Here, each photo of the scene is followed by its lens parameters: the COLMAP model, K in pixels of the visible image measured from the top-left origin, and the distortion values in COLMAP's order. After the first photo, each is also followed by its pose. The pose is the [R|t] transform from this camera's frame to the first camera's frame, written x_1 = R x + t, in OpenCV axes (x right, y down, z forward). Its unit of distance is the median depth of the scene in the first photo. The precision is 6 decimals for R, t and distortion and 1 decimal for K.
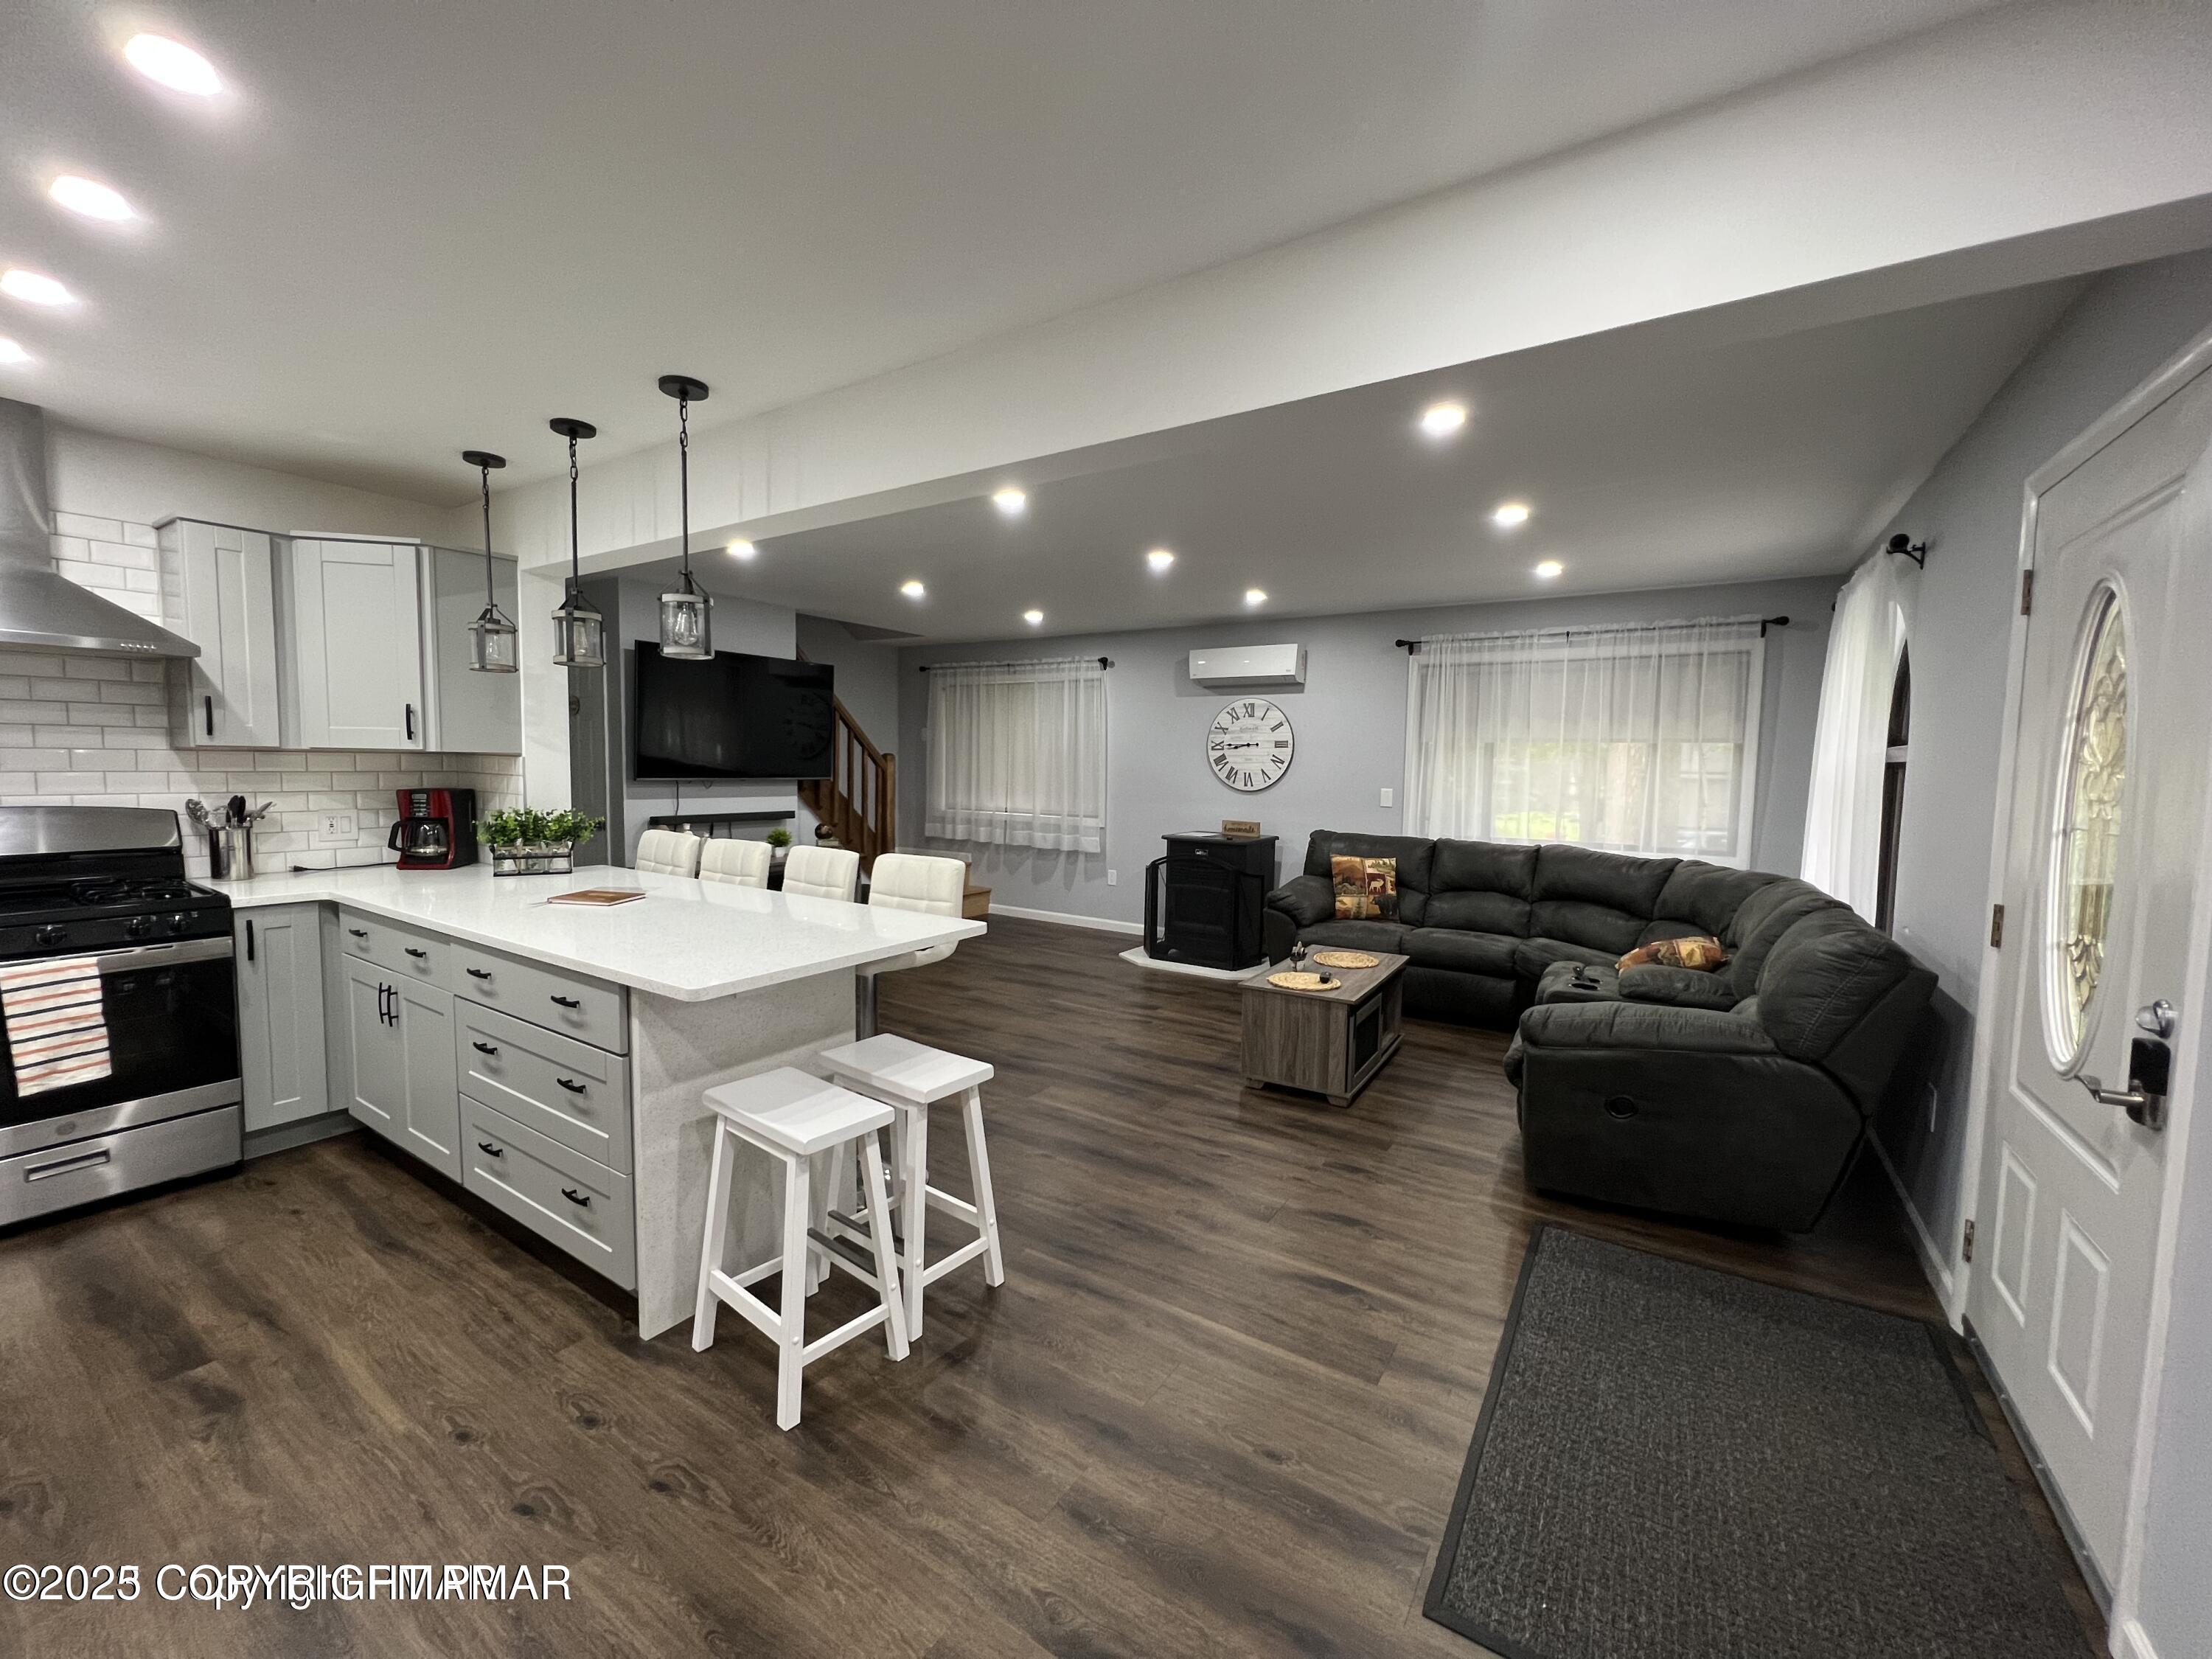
lens RADIAL K [[876.9, 0, 1106.0], [0, 876.9, 829.5], [0, 0, 1]] dist [0.001051, 0.000085]
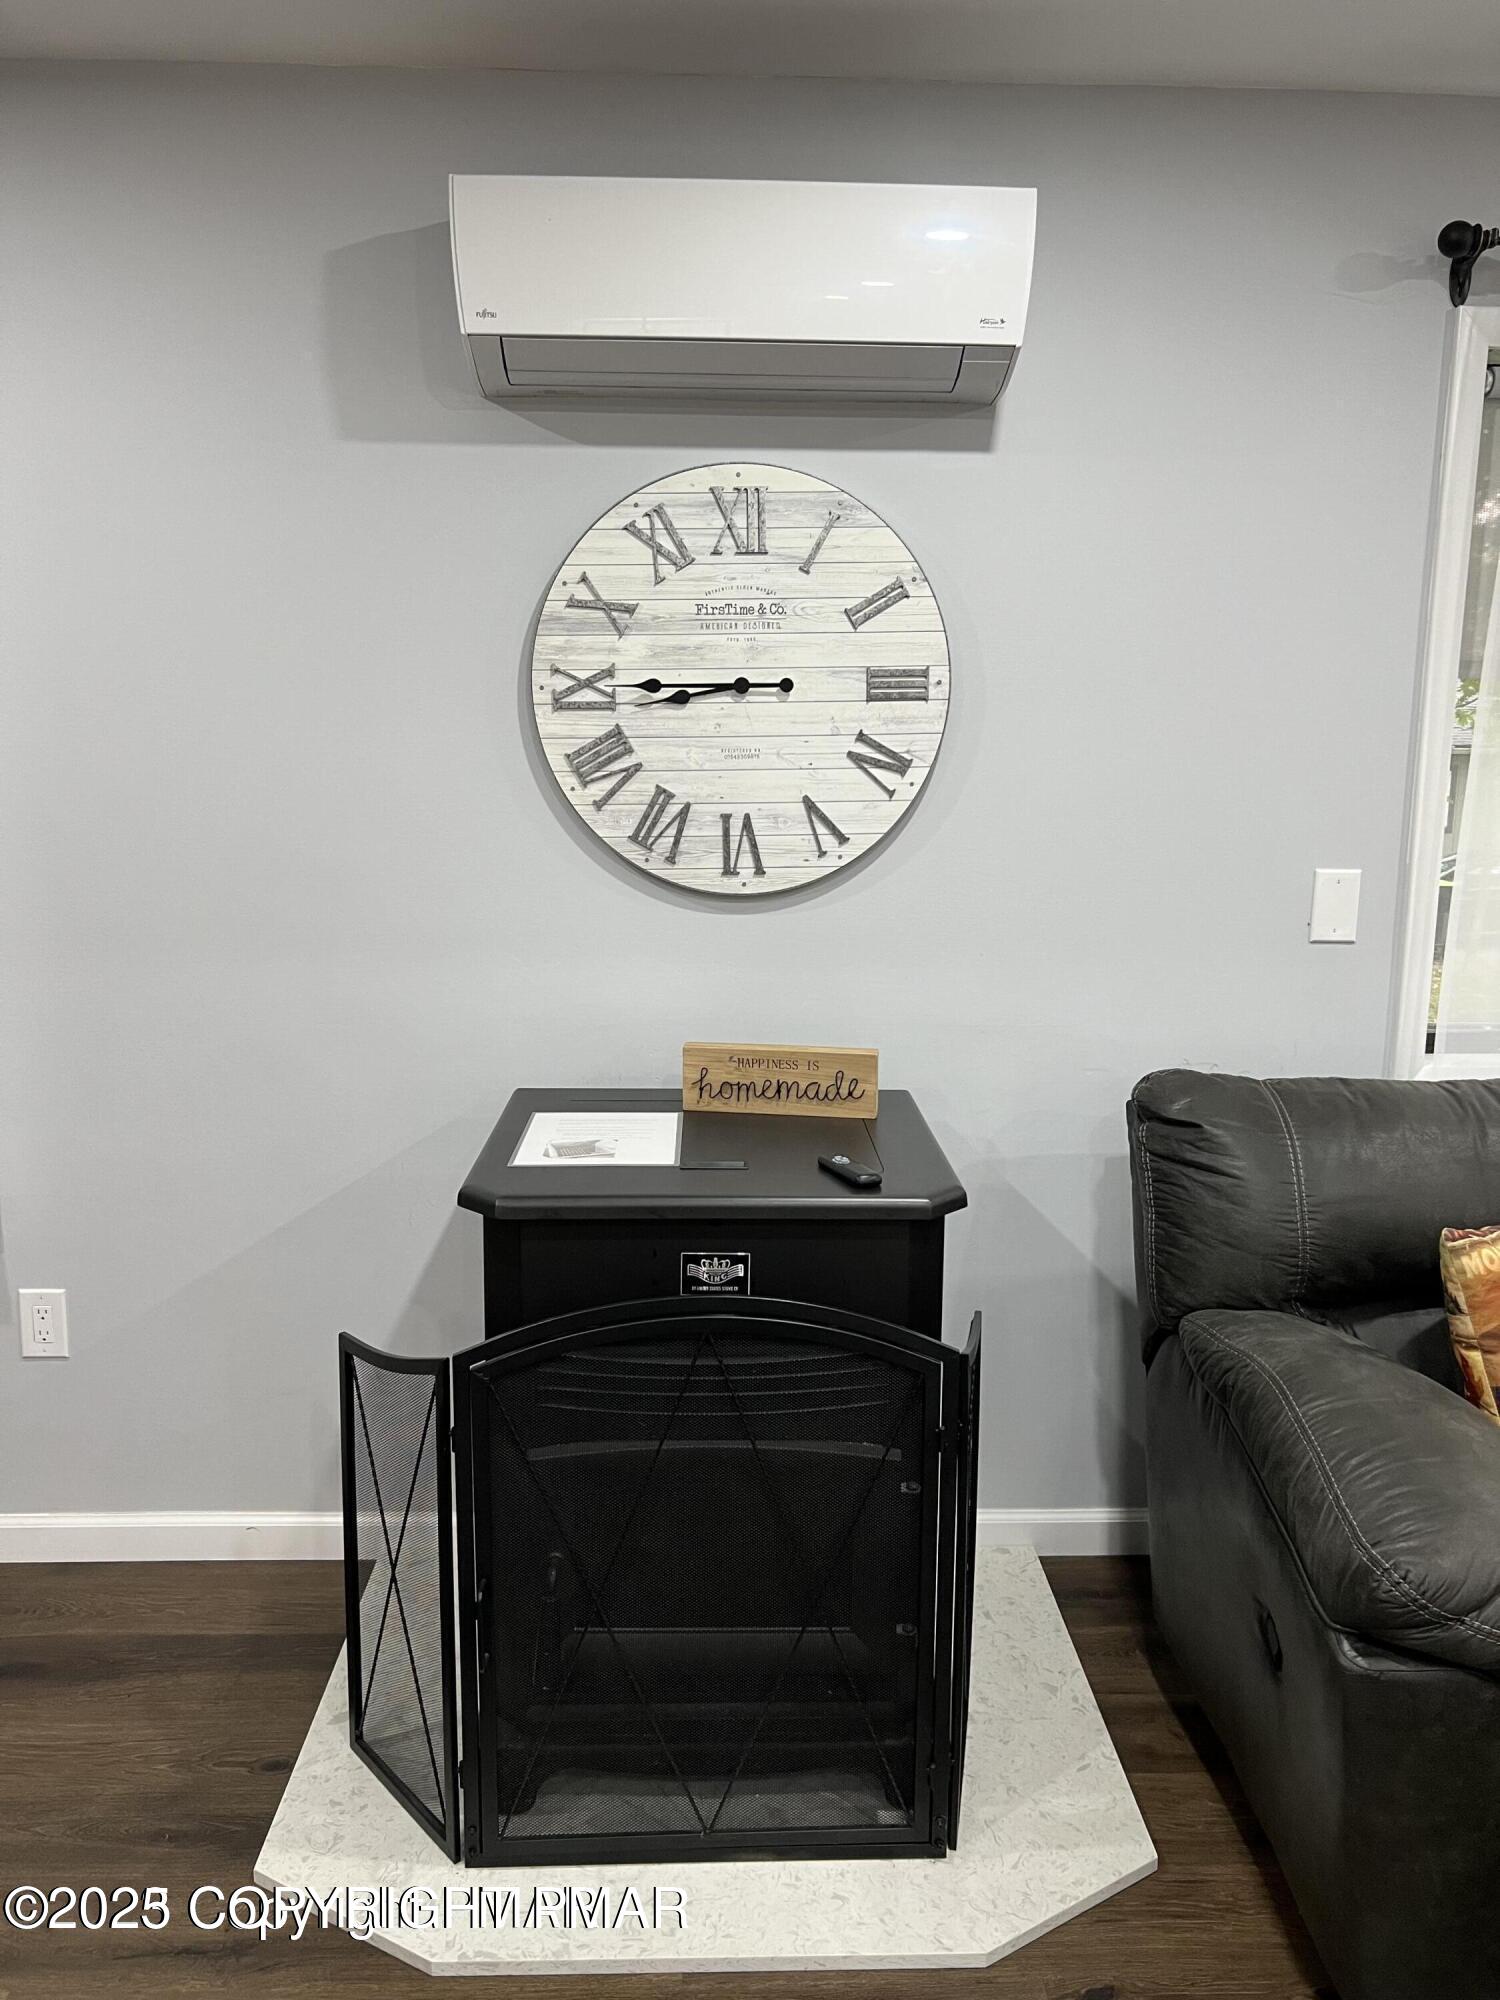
lens RADIAL K [[1517.5, 0, 750.0], [0, 1517.5, 1000.0], [0, 0, 1]] dist [0.055548, -0.000679]
pose [[0.821036, -0.100085, 0.562034, -0.056255], [0.047251, 0.993048, 0.107813, -0.059686], [-0.568917, -0.061962, 0.820057, 0.684055]]
